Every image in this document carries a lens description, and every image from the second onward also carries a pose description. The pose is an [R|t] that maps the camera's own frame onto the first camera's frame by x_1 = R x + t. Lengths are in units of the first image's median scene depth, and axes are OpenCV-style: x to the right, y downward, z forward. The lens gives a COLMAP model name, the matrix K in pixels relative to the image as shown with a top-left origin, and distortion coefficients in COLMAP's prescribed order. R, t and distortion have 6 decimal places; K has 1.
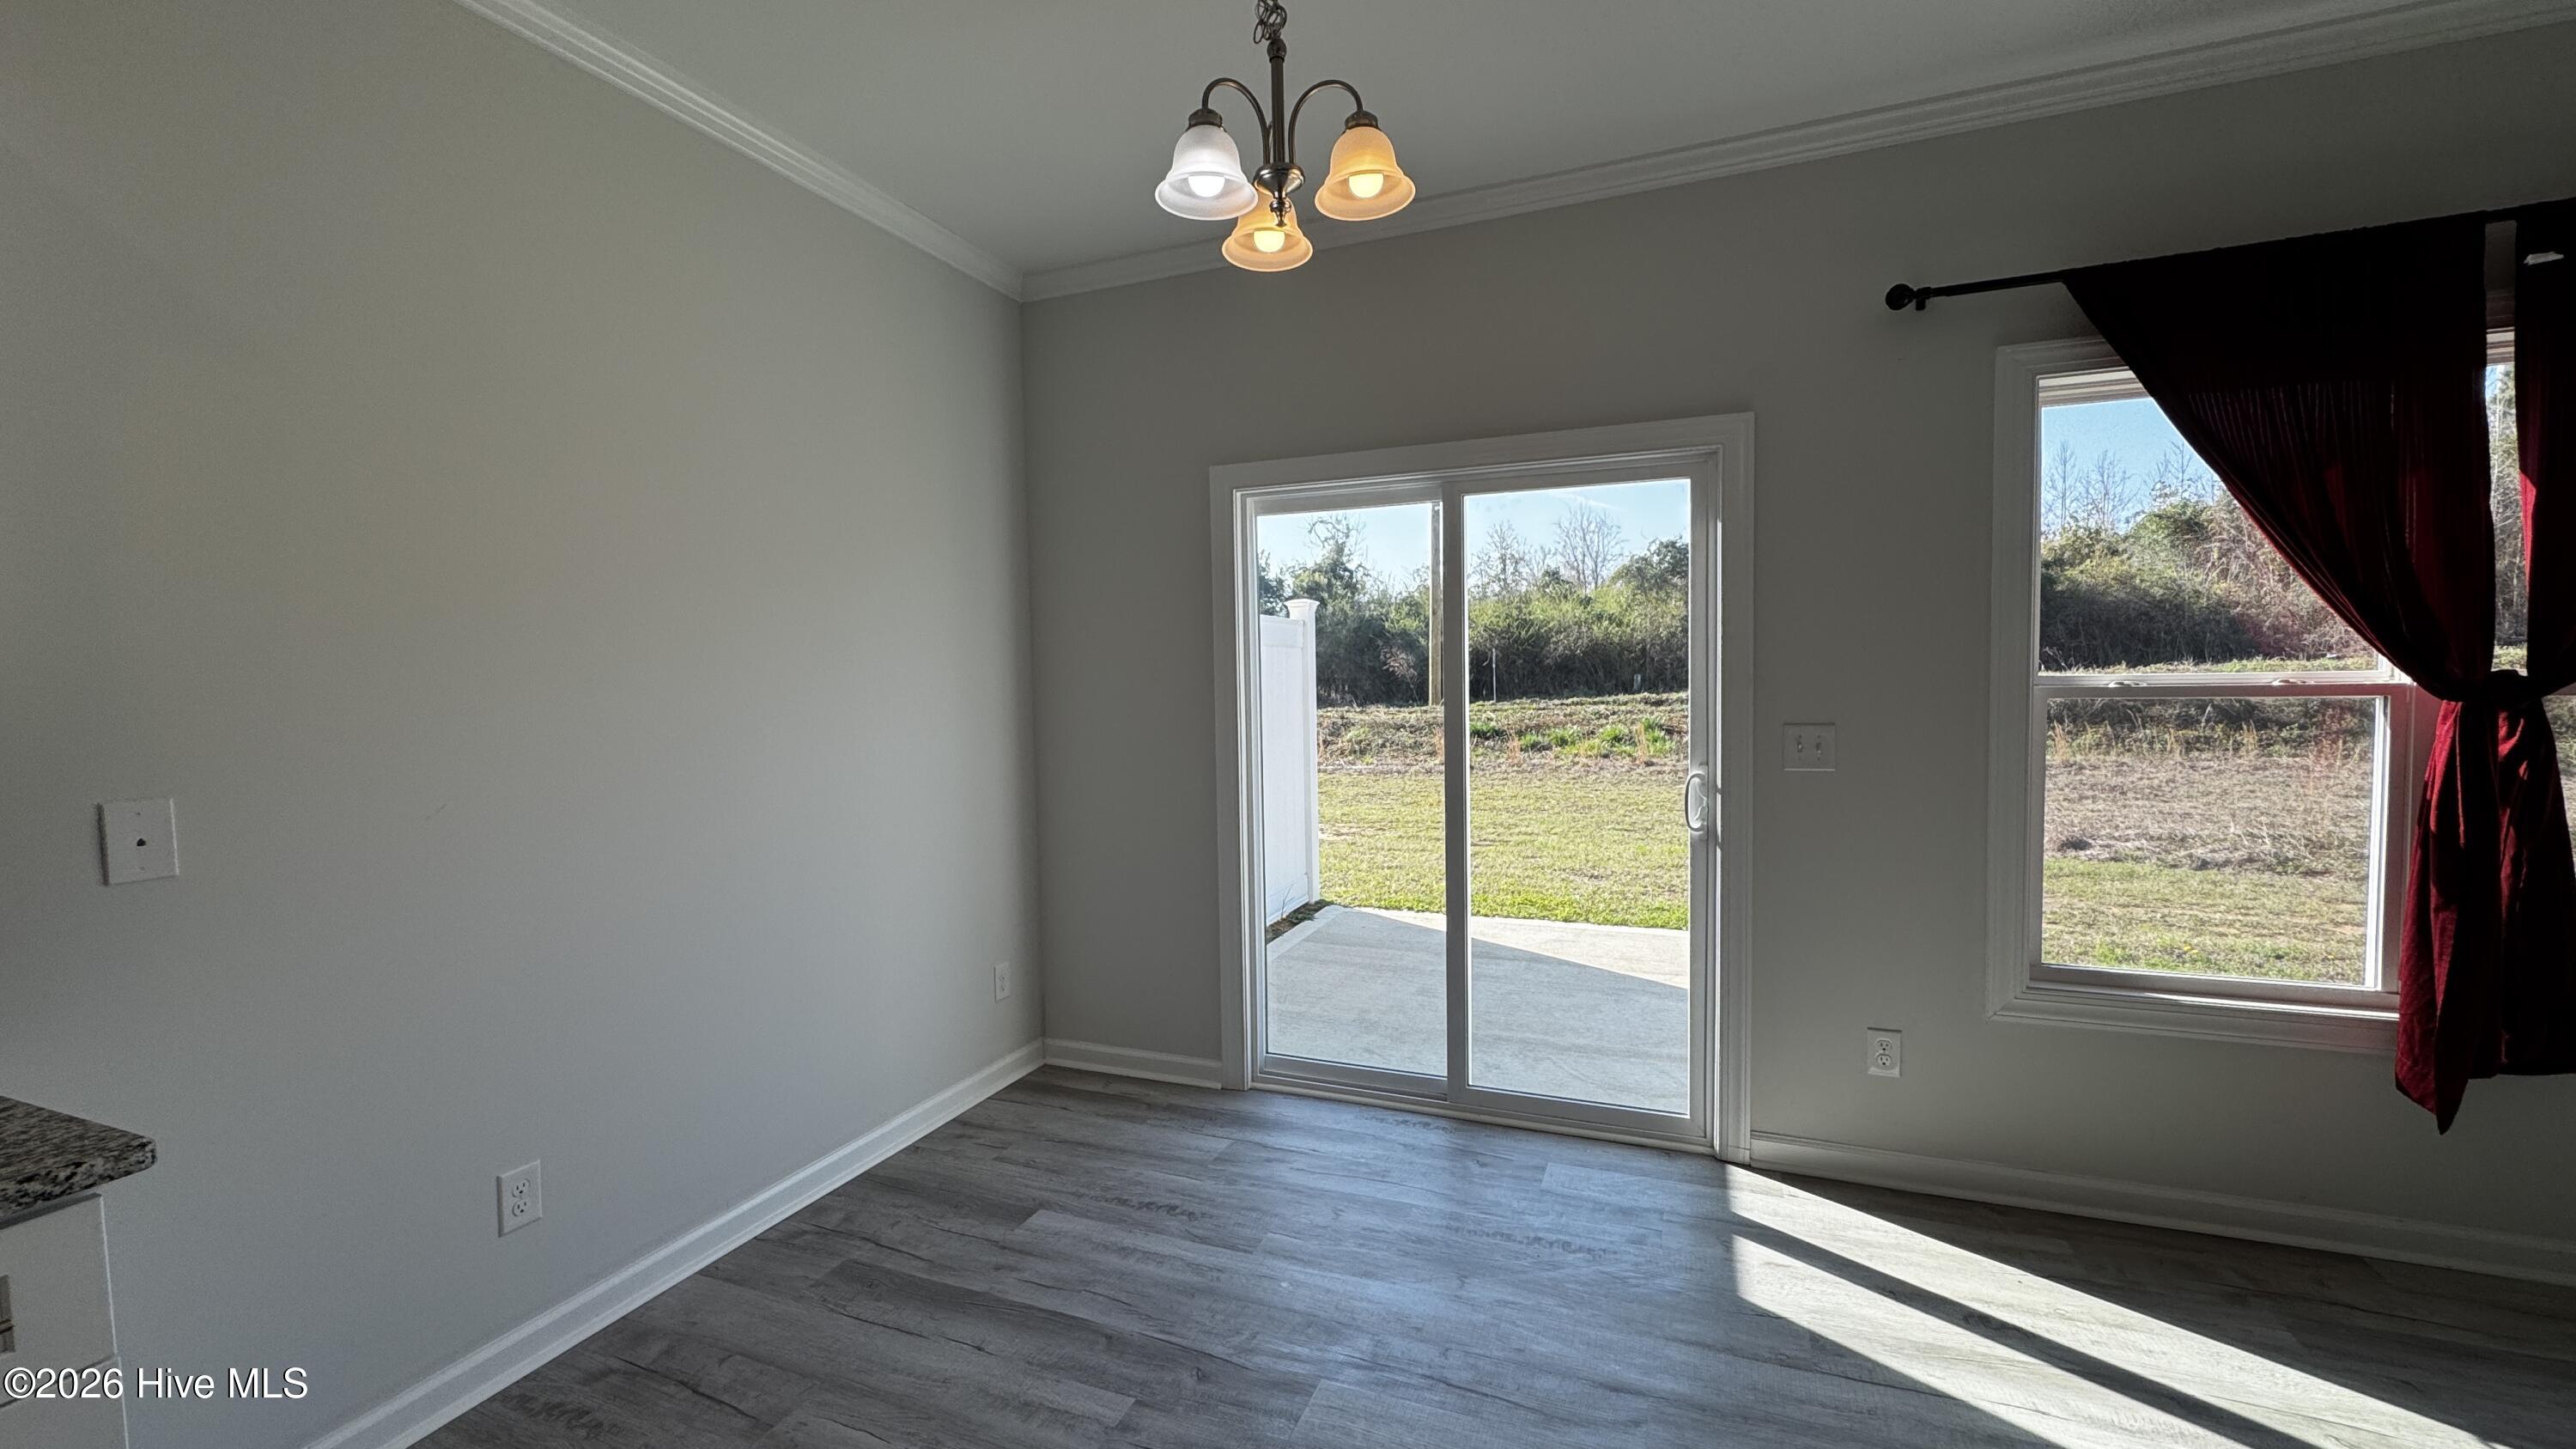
lens RADIAL K [[1026.7, 0, 1288.0], [0, 1026.7, 724.5], [0, 0, 1]] dist [-0.001244, -0.000338]
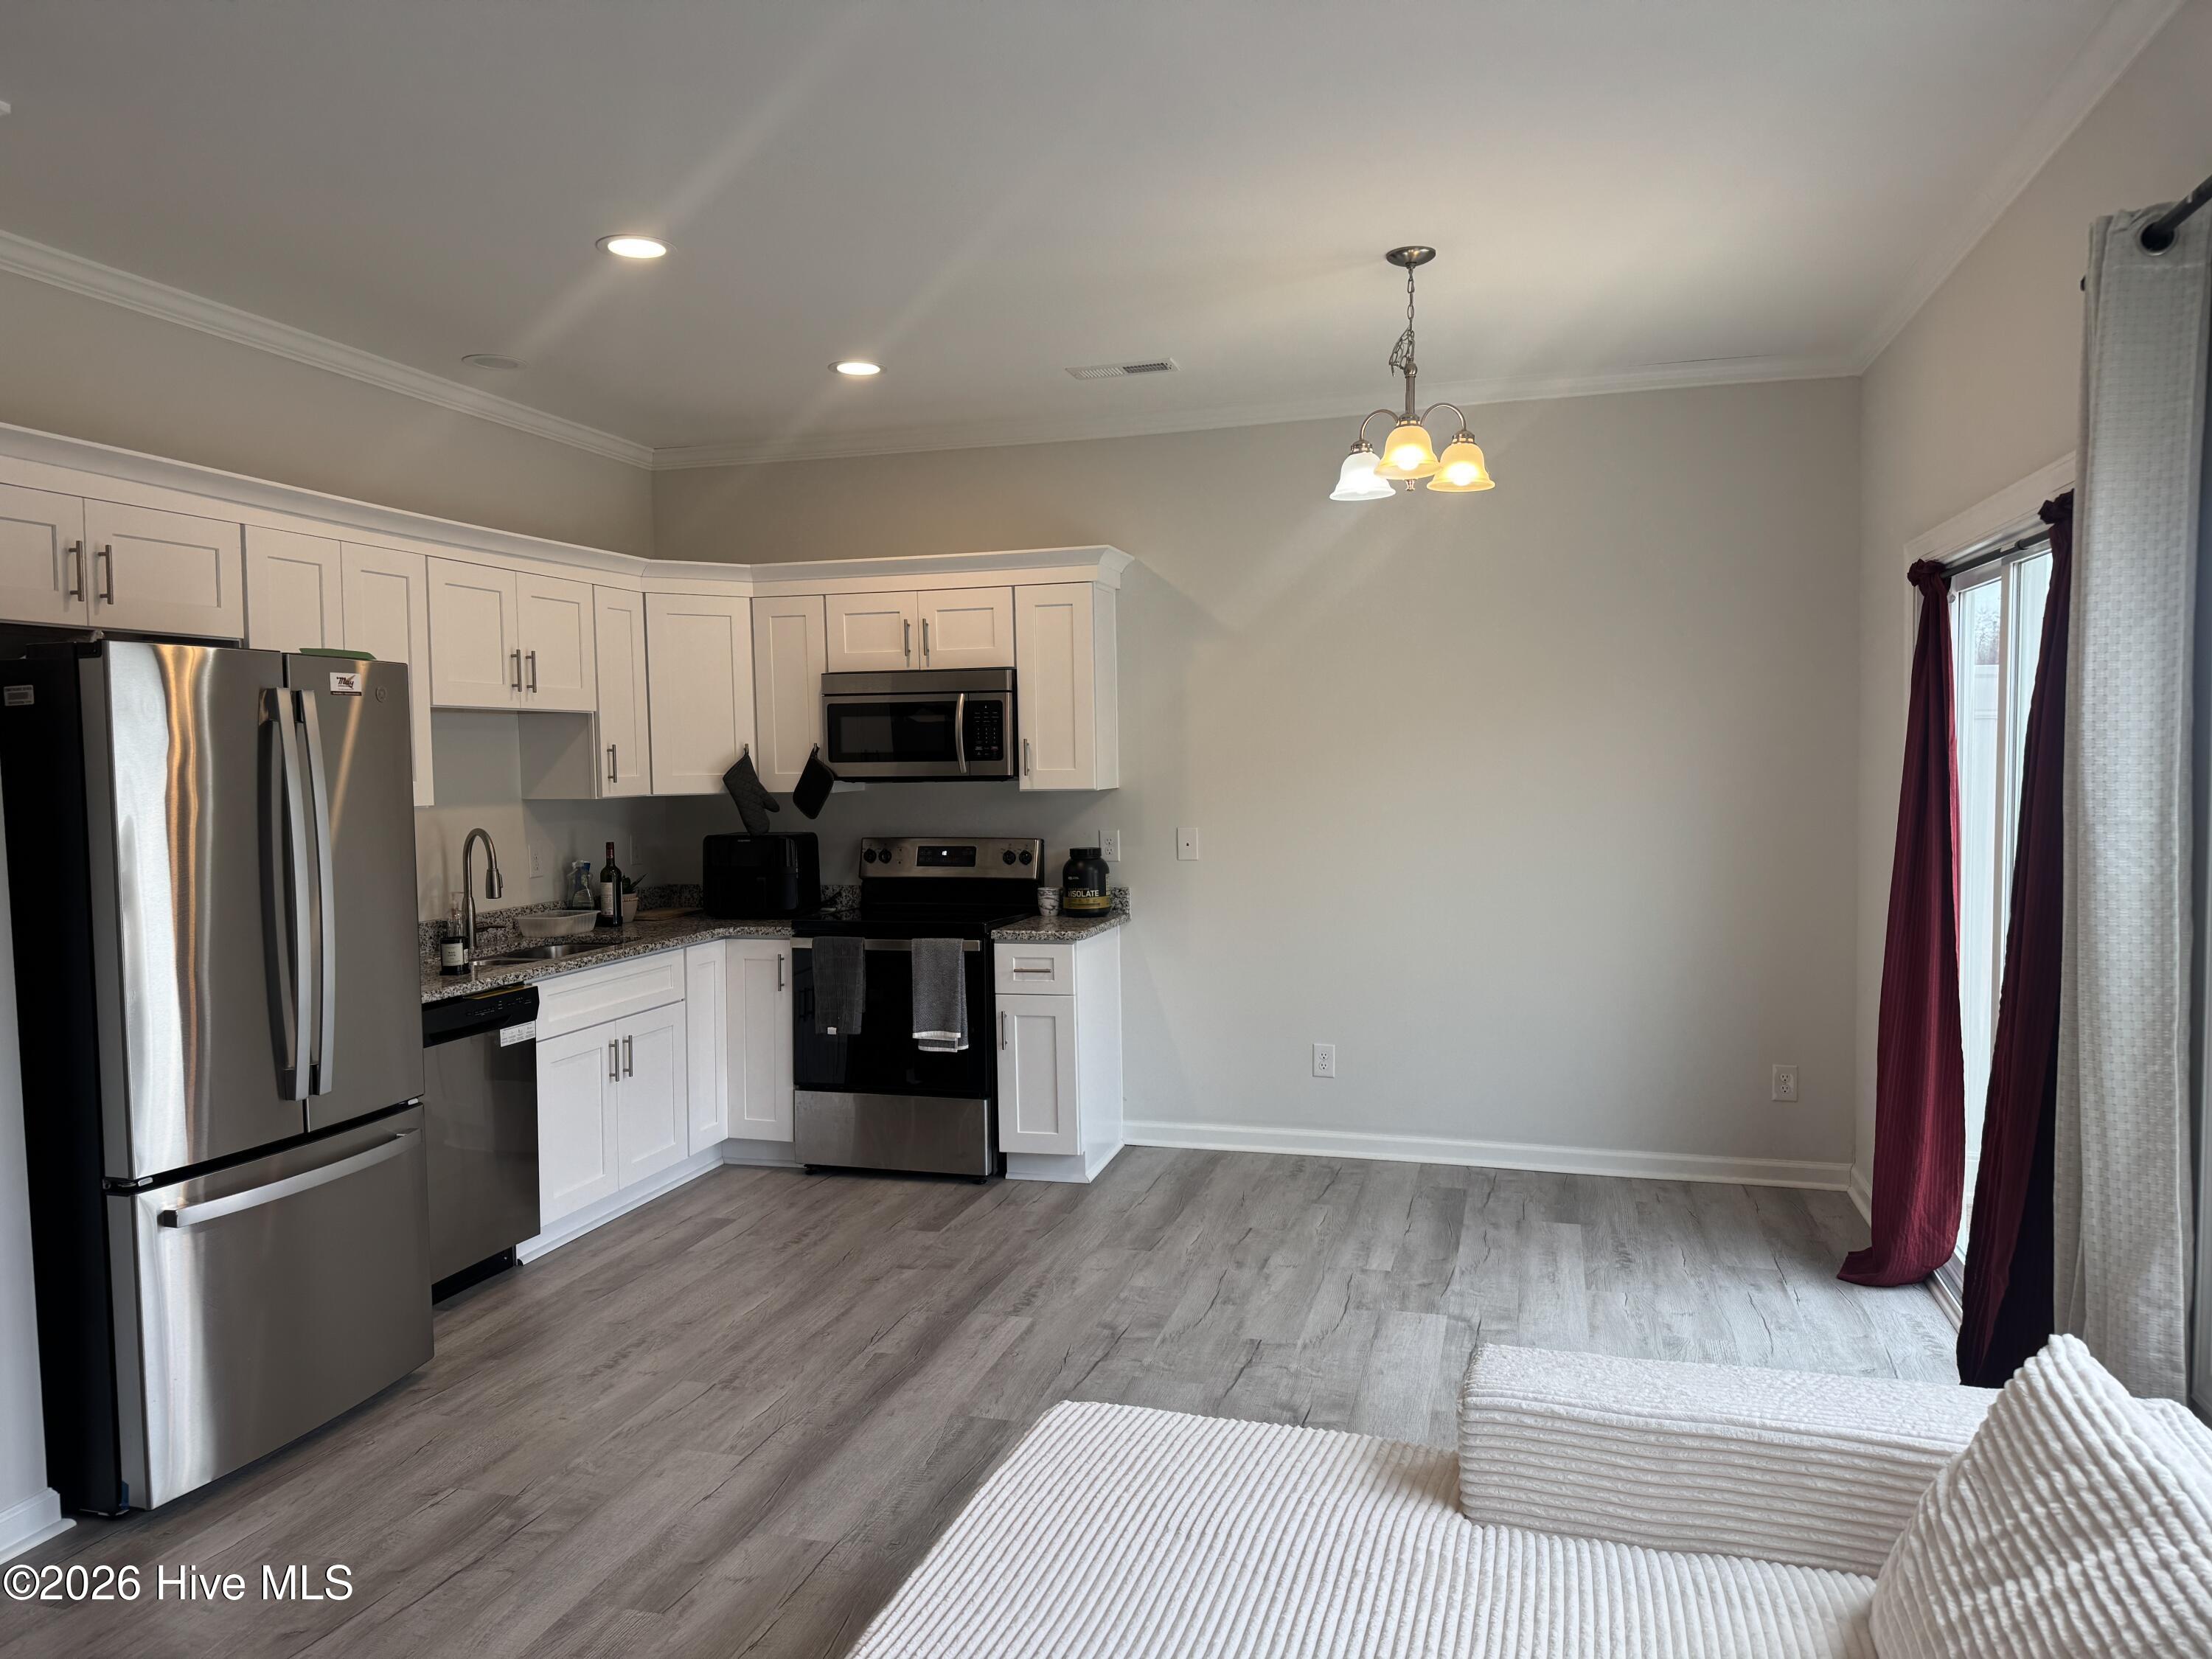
lens RADIAL K [[1532.3, 0, 1092.6], [0, 1532.3, 833.6], [0, 0, 1]] dist [0.151280, -0.268082]
pose [[0.094635, 0.068092, -0.993181, 1.599773], [-0.035438, 0.997256, 0.064995, -0.091209], [0.994881, 0.029045, 0.096789, 0.255098]]
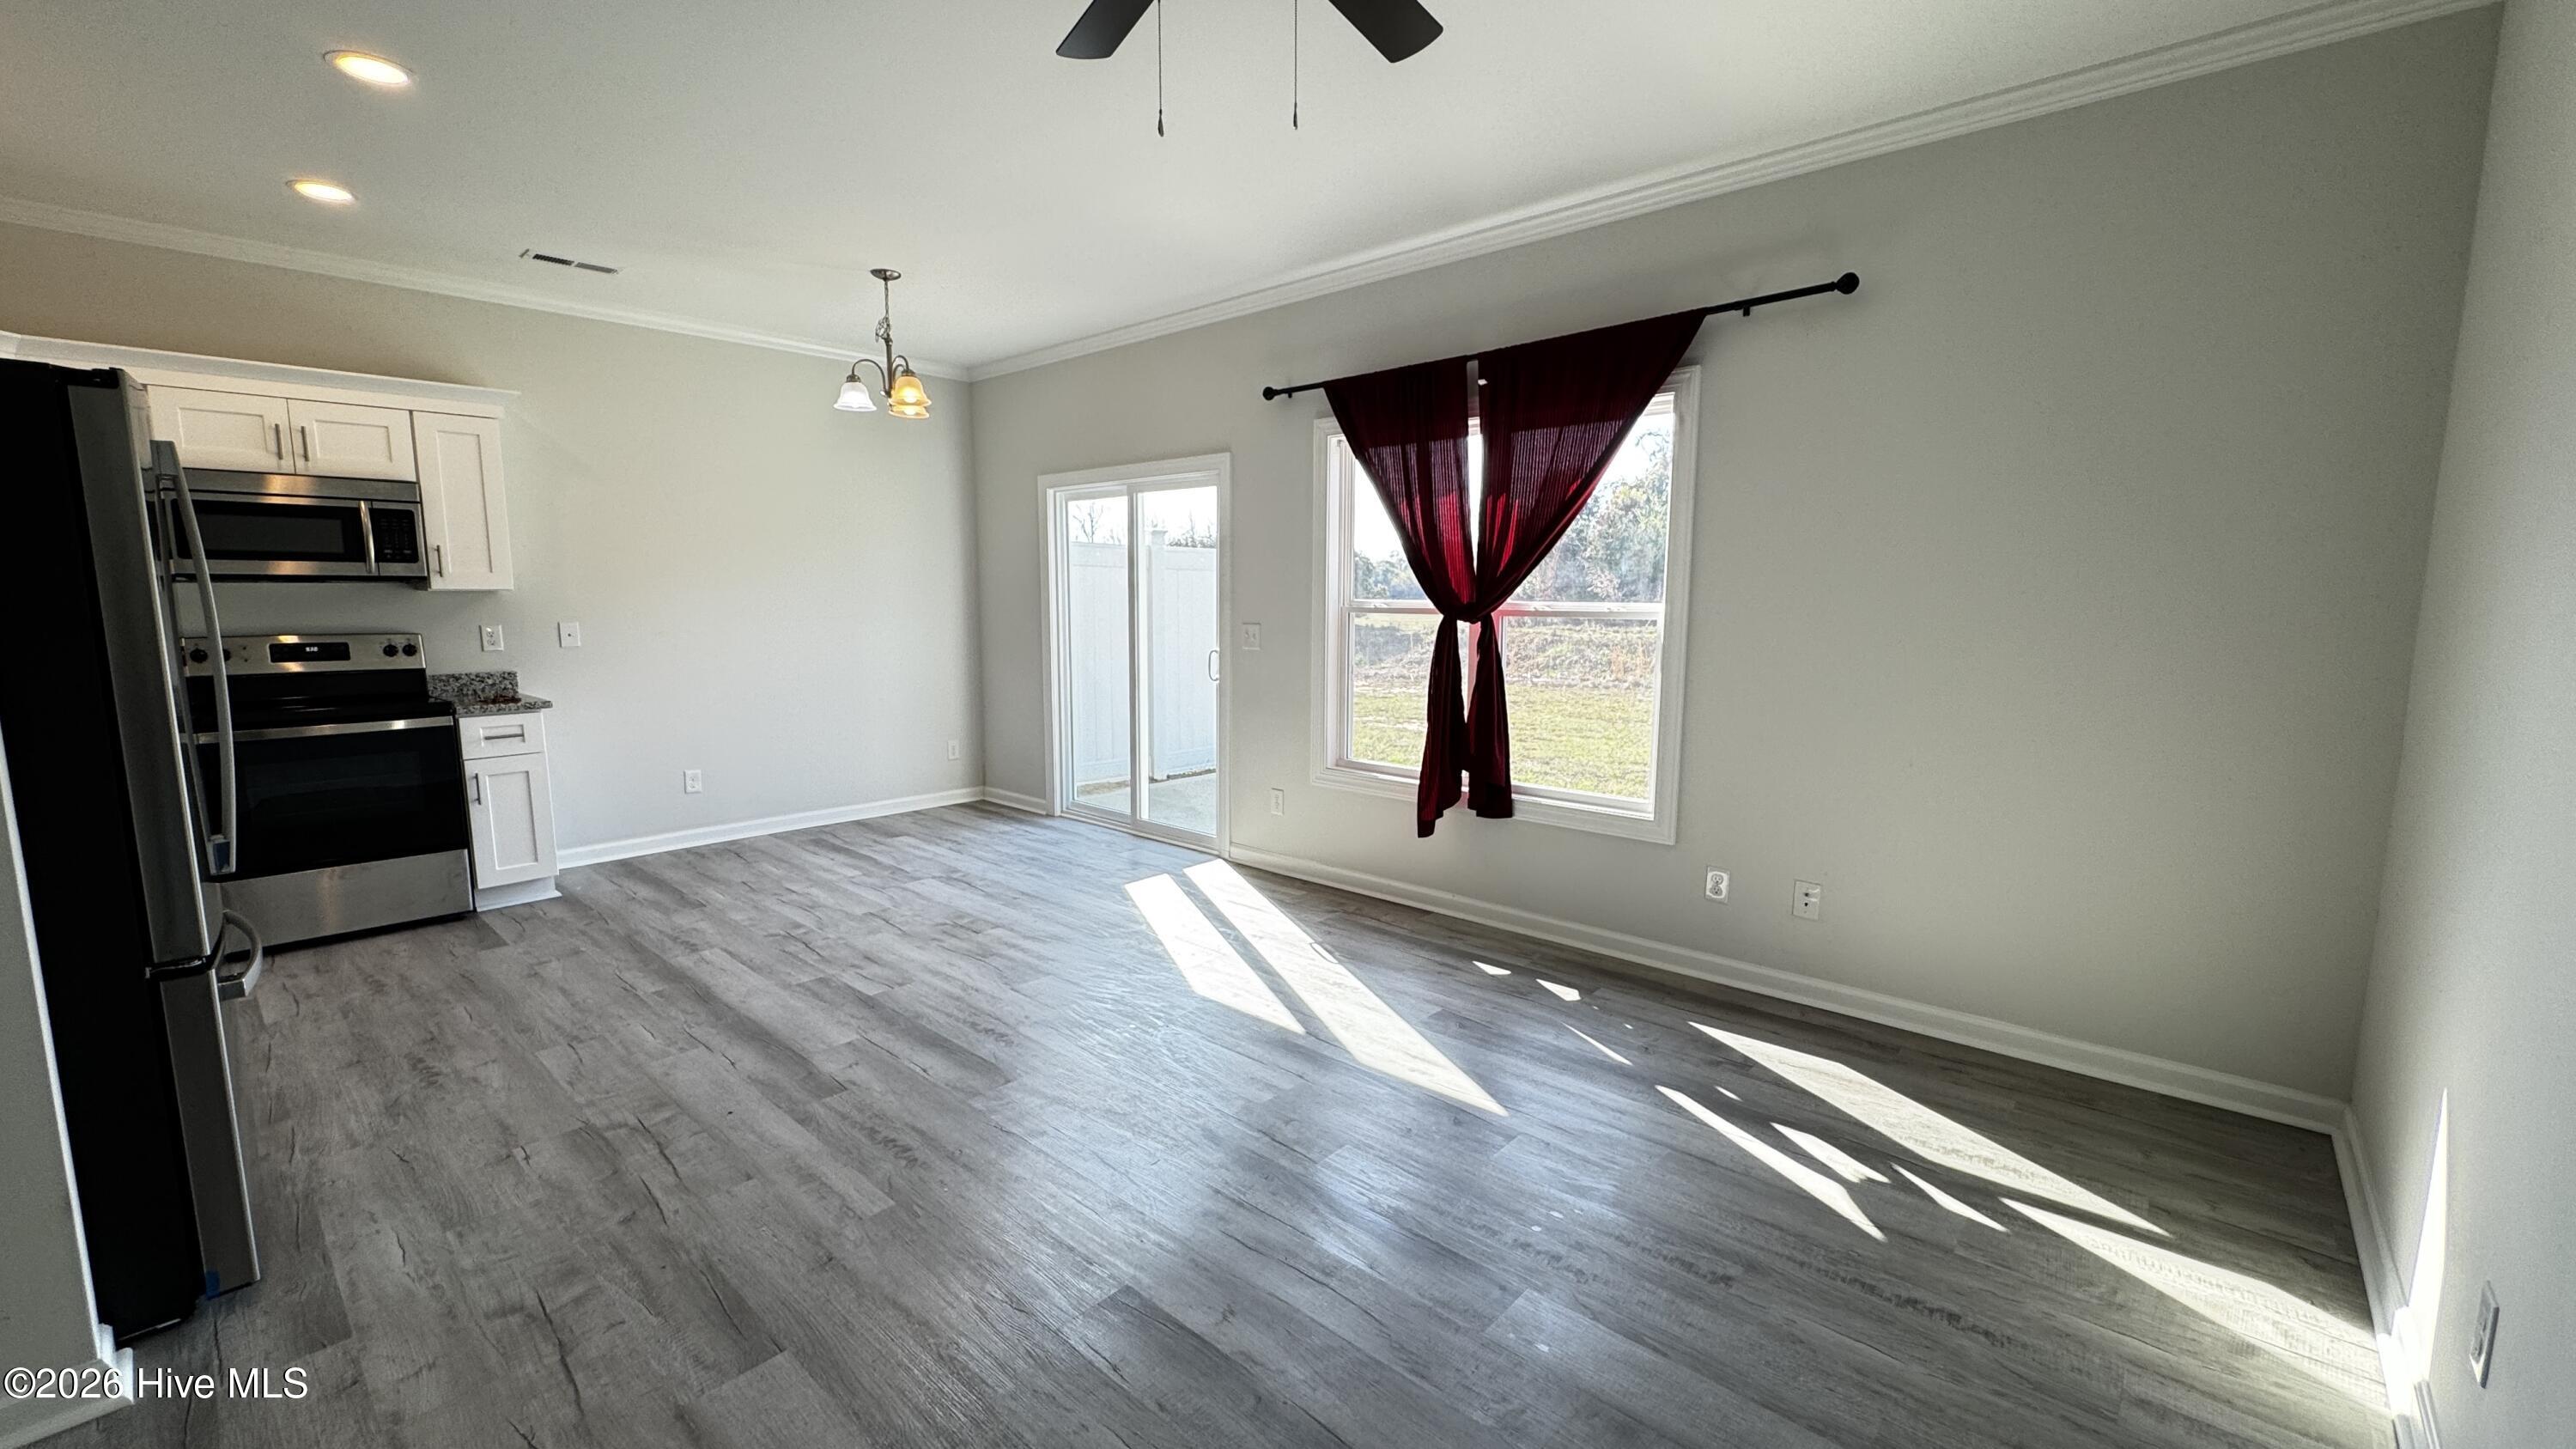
lens RADIAL K [[1026.7, 0, 1288.0], [0, 1026.7, 724.5], [0, 0, 1]] dist [-0.001244, -0.000338]
pose [[0.937641, 0.065136, -0.341447, 1.336323], [-0.036978, 0.995403, 0.088344, 0.016102], [0.345632, -0.070209, 0.935740, -0.793596]]
